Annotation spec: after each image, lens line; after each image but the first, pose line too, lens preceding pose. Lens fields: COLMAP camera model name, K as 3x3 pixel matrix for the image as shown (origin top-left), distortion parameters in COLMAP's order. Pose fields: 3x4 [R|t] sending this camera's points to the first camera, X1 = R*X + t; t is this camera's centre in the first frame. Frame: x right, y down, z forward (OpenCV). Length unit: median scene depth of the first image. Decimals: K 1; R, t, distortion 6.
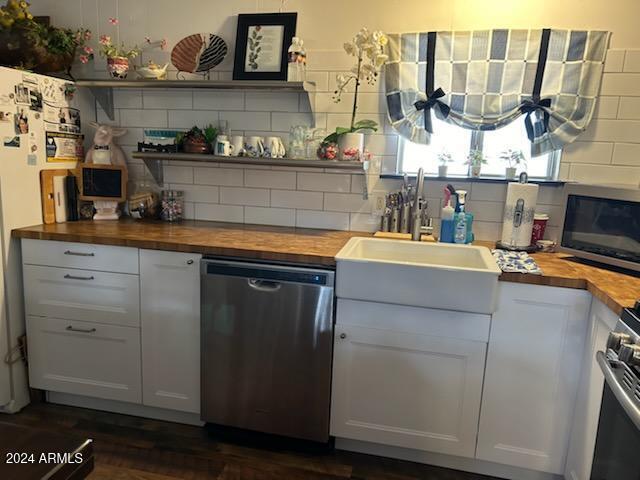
lens RADIAL K [[471.0, 0, 319.1], [0, 471.0, 237.2], [0, 0, 1]] dist [0.016183, -0.005420]
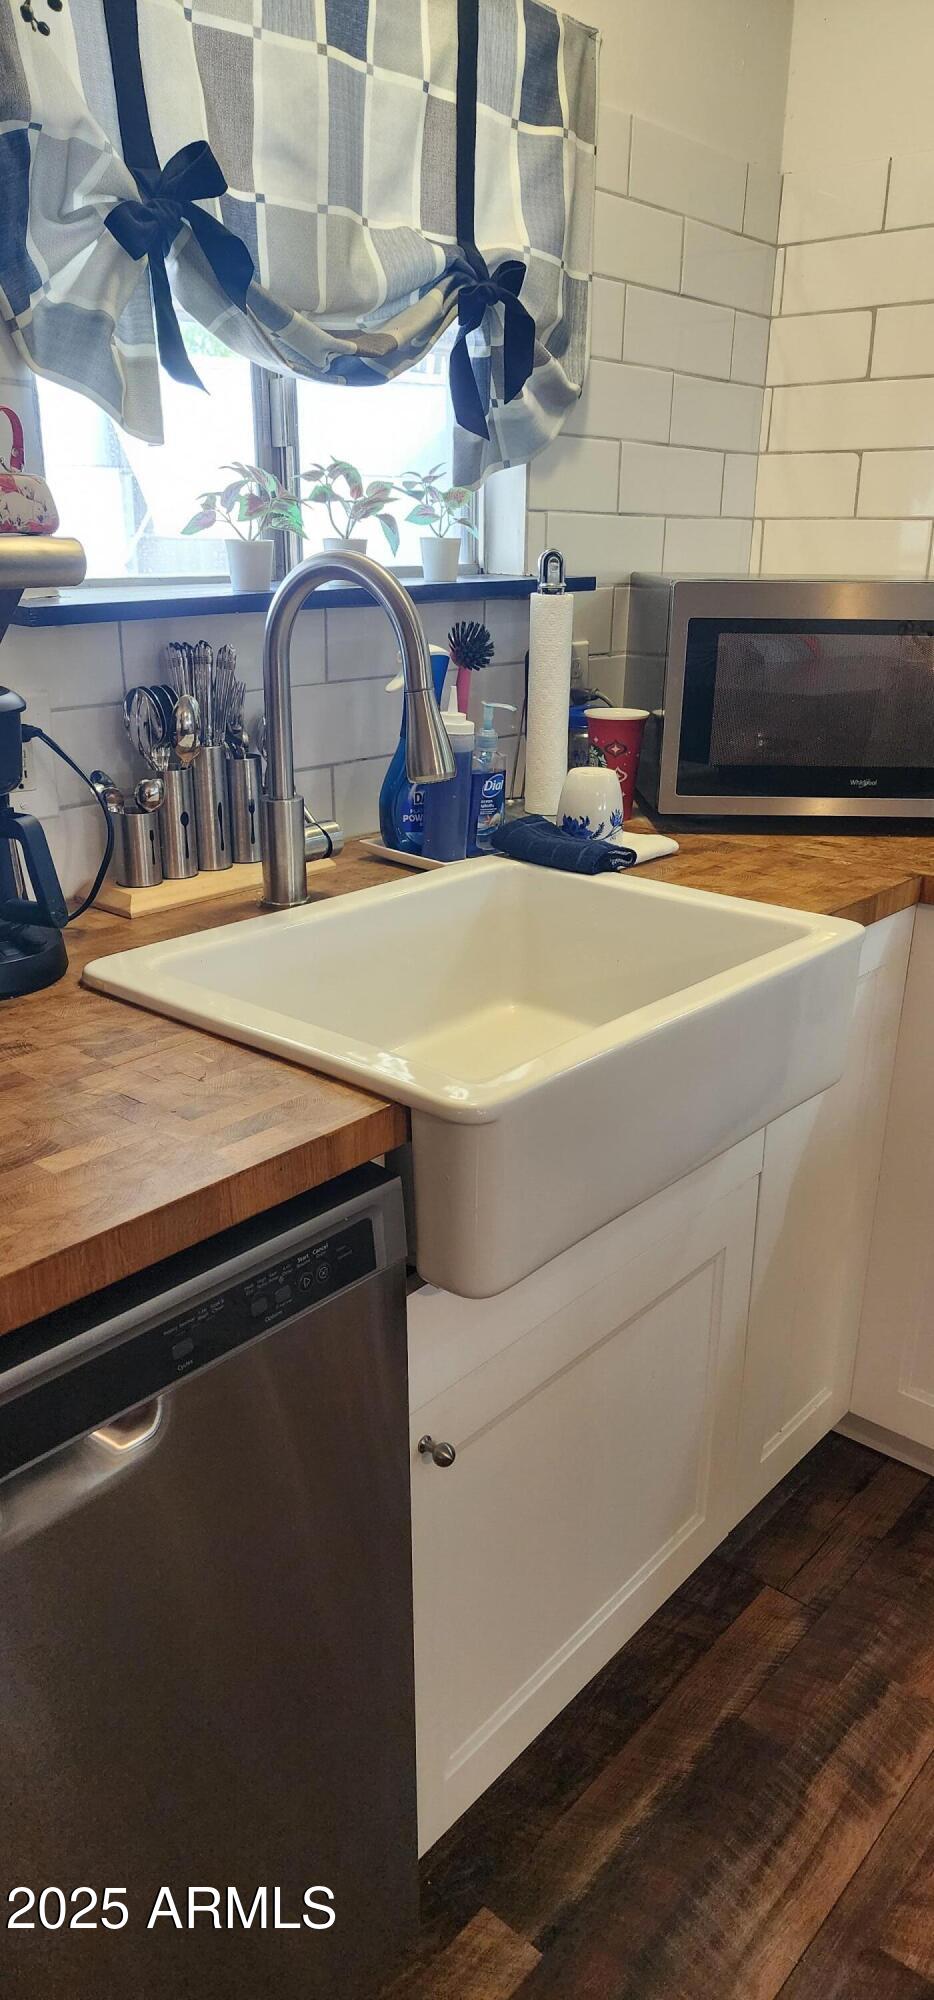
lens RADIAL K [[1329.2, 0, 470.9], [0, 1329.2, 1010.8], [0, 0, 1]] dist [0.023940, -0.001754]
pose [[0.476228, -0.339942, 0.810954, -0.291656], [0.172170, 0.940447, 0.293118, -0.114991], [-0.862302, 0.000031, 0.506394, 0.609999]]
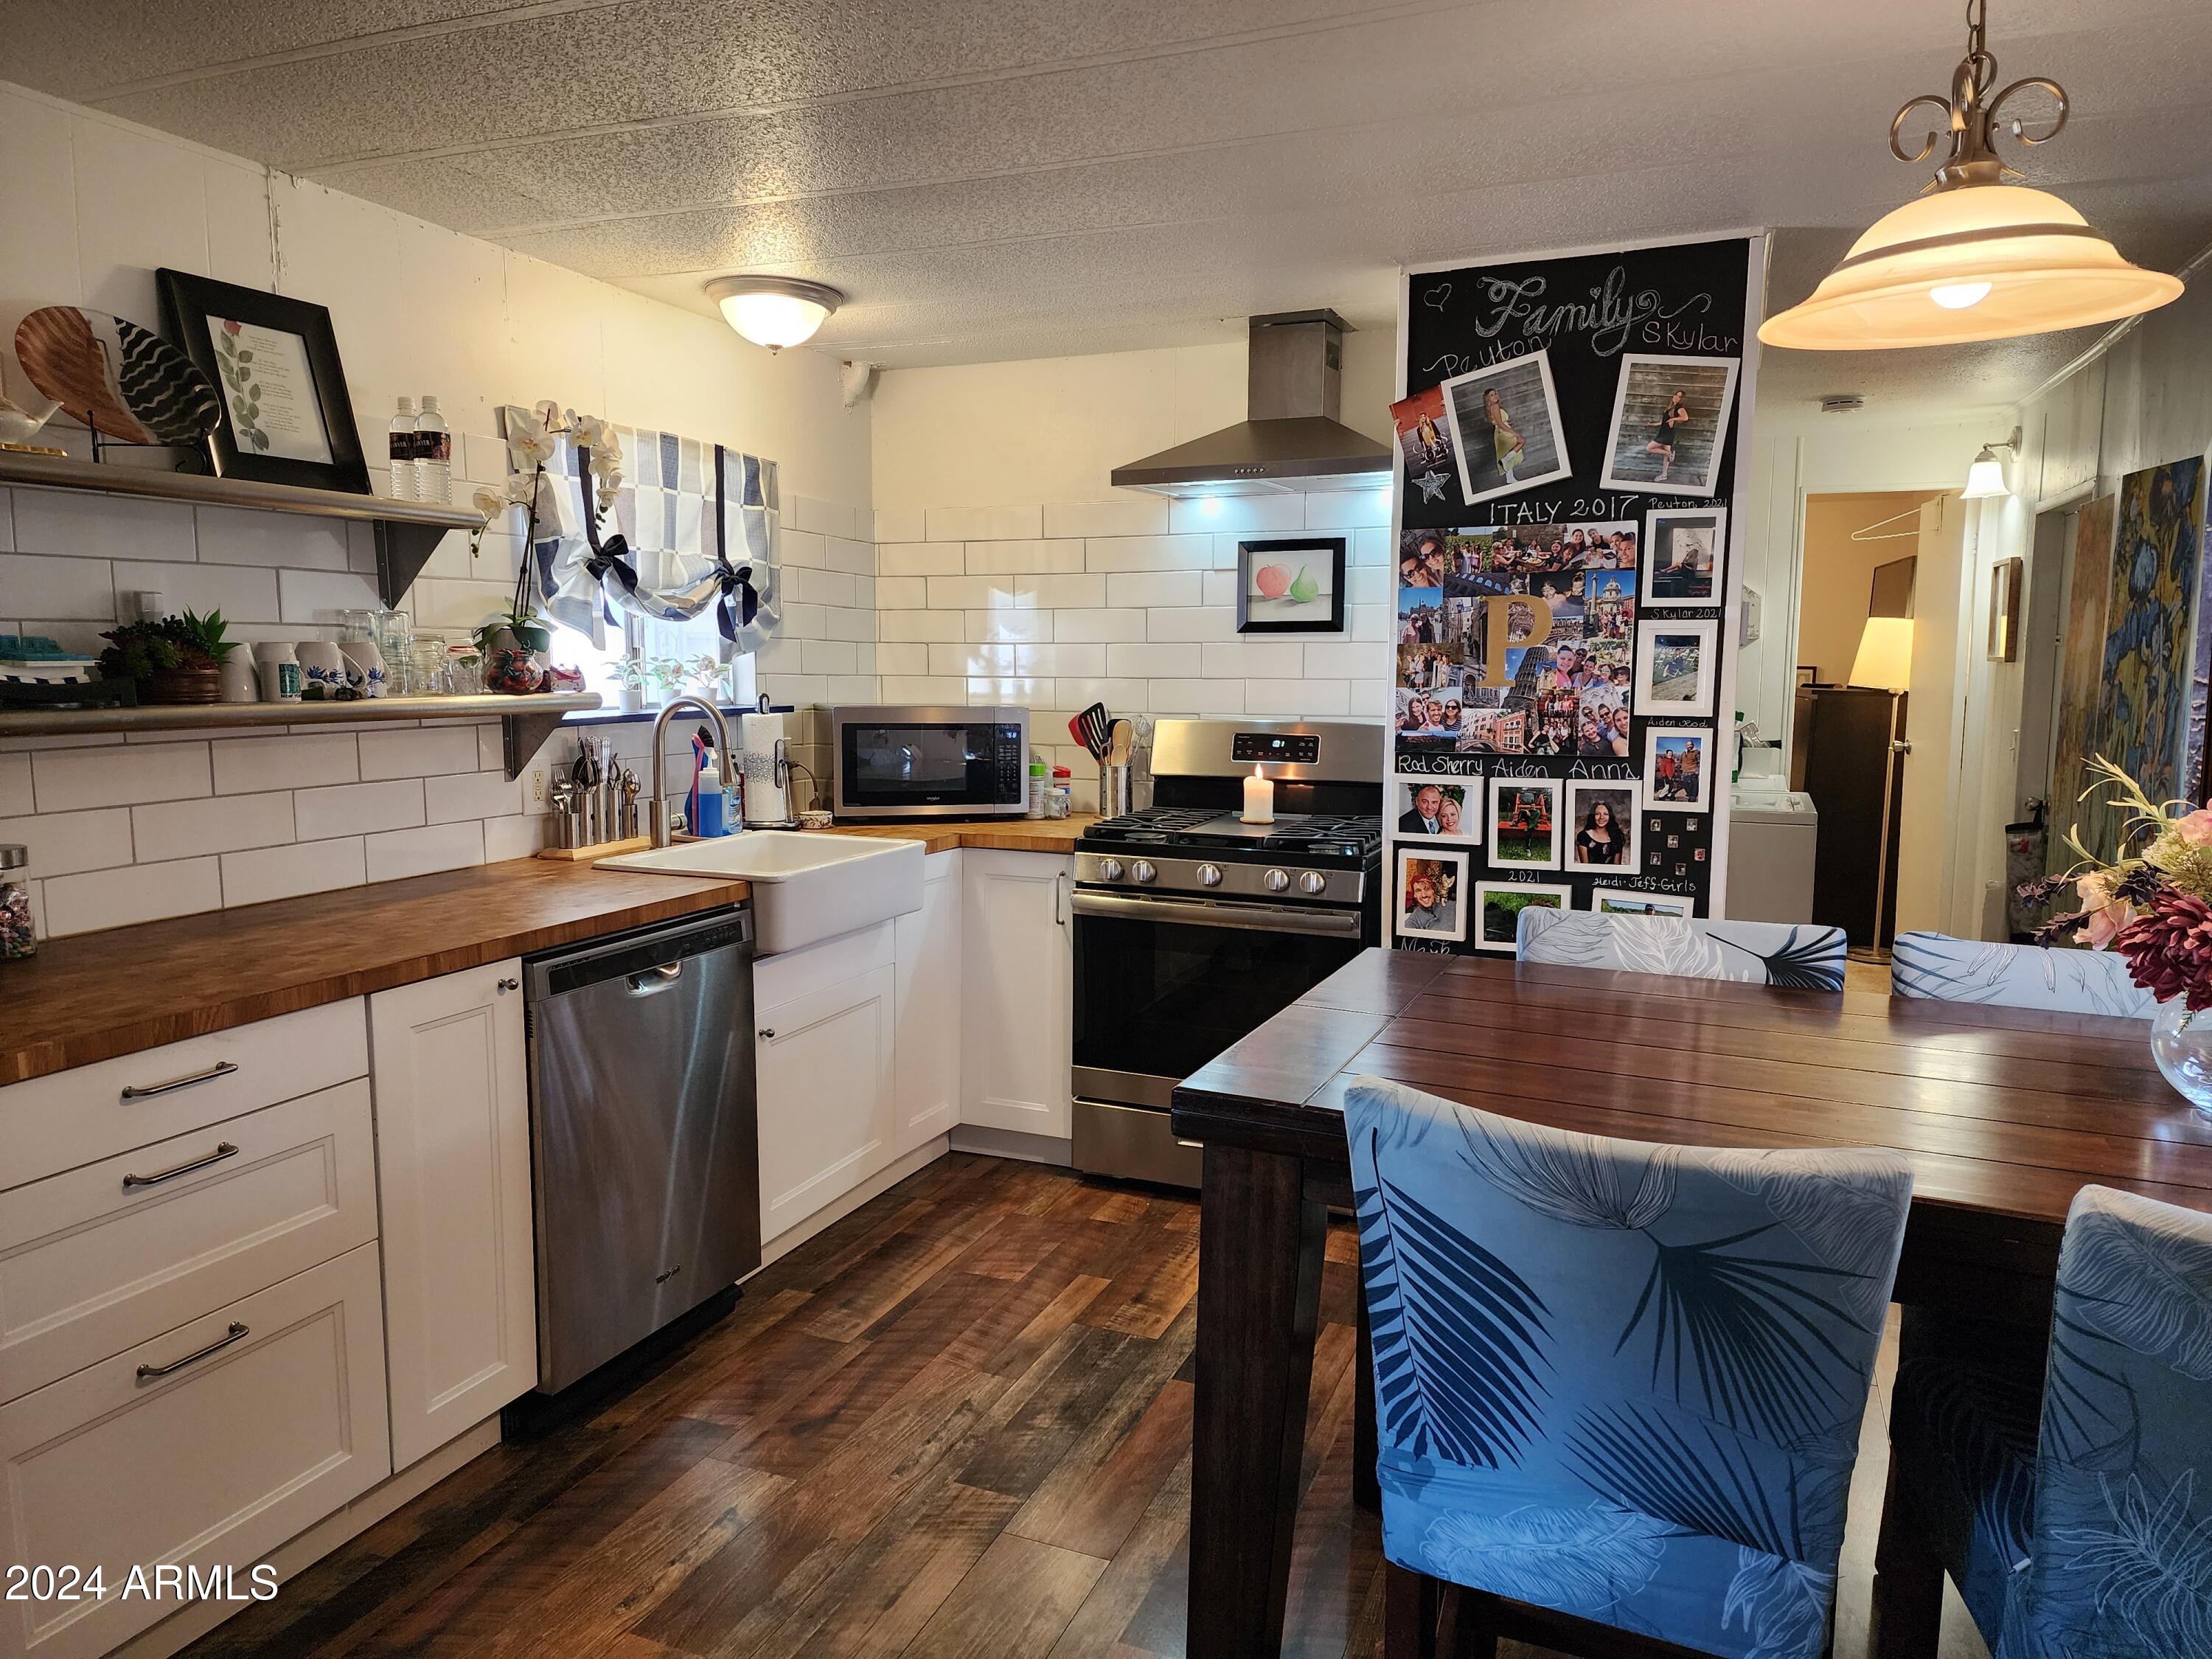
lens RADIAL K [[1473.8, 0, 1121.1], [0, 1473.8, 831.6], [0, 0, 1]] dist [0.068980, -0.062460]
pose [[0.162897, -0.156267, 0.974189, -1.228126], [0.179610, 0.975576, 0.126457, -0.118847], [-0.970157, 0.154375, 0.186985, 0.252952]]
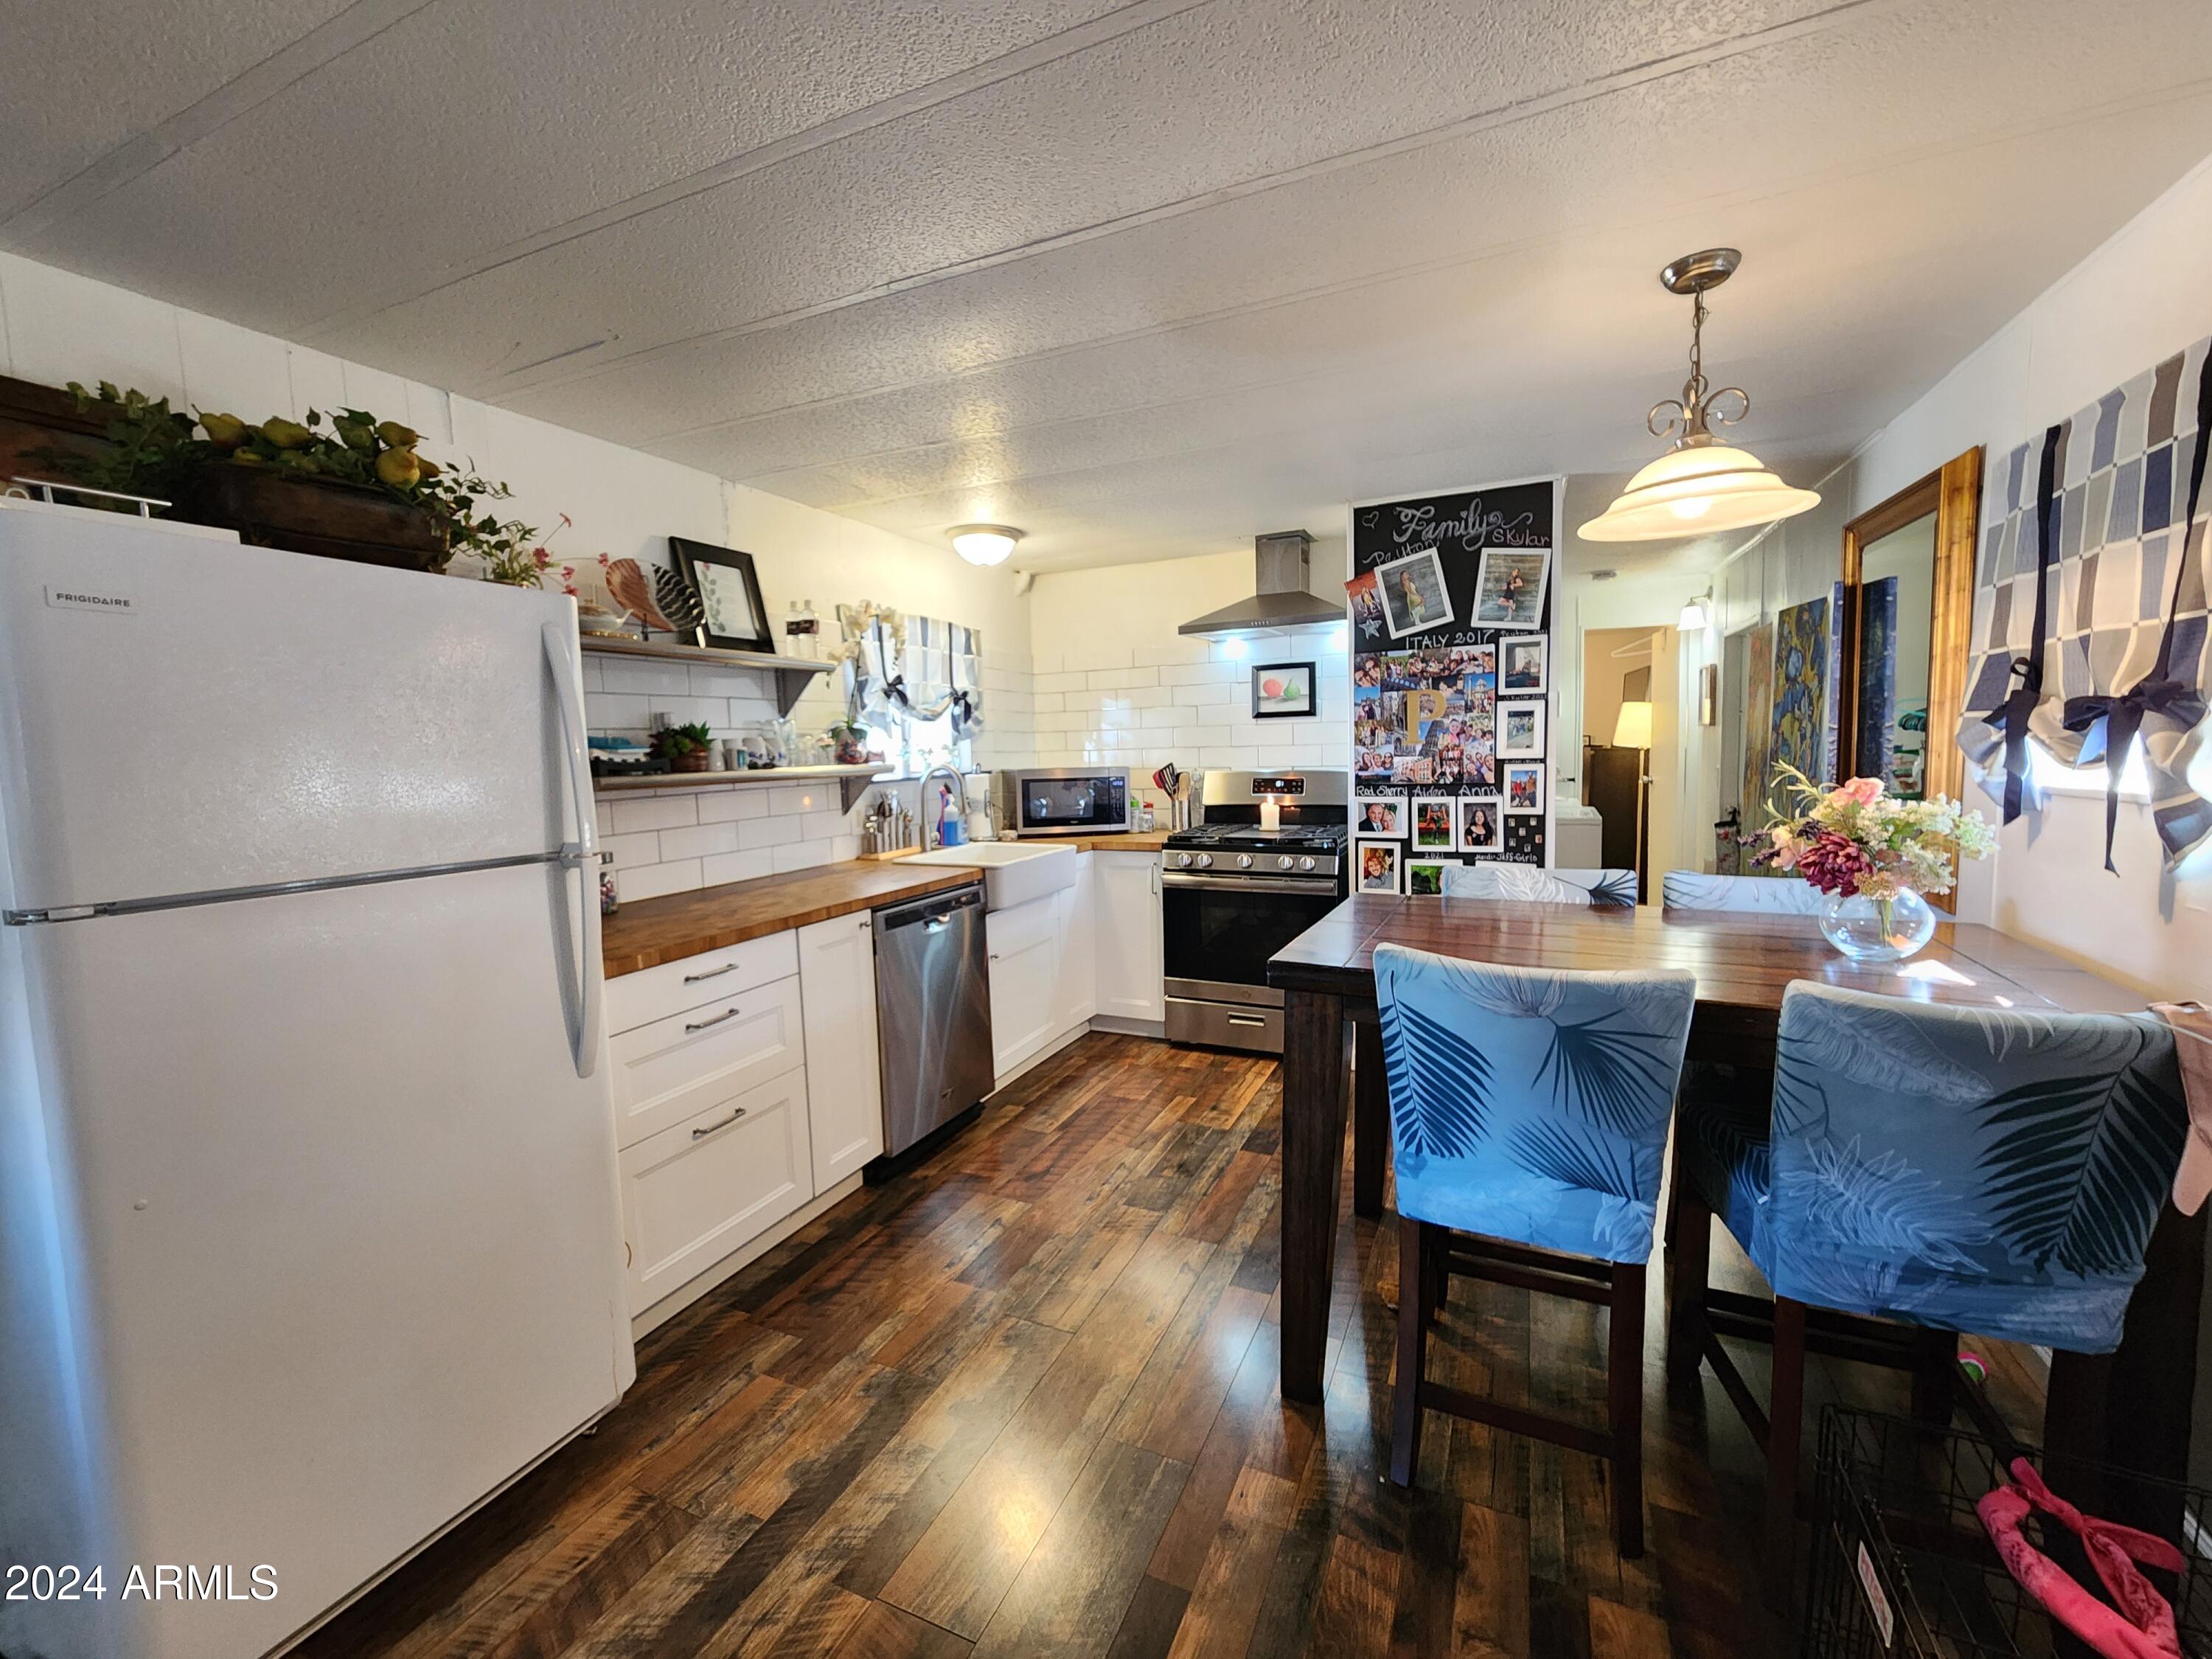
lens RADIAL K [[911.8, 0, 1110.9], [0, 911.8, 832.2], [0, 0, 1]] dist [-0.004713, 0.000682]
pose [[0.202428, -0.137028, 0.969663, -1.326496], [0.210343, 0.973136, 0.093607, -0.112849], [-0.956441, 0.185013, 0.225813, 0.313245]]
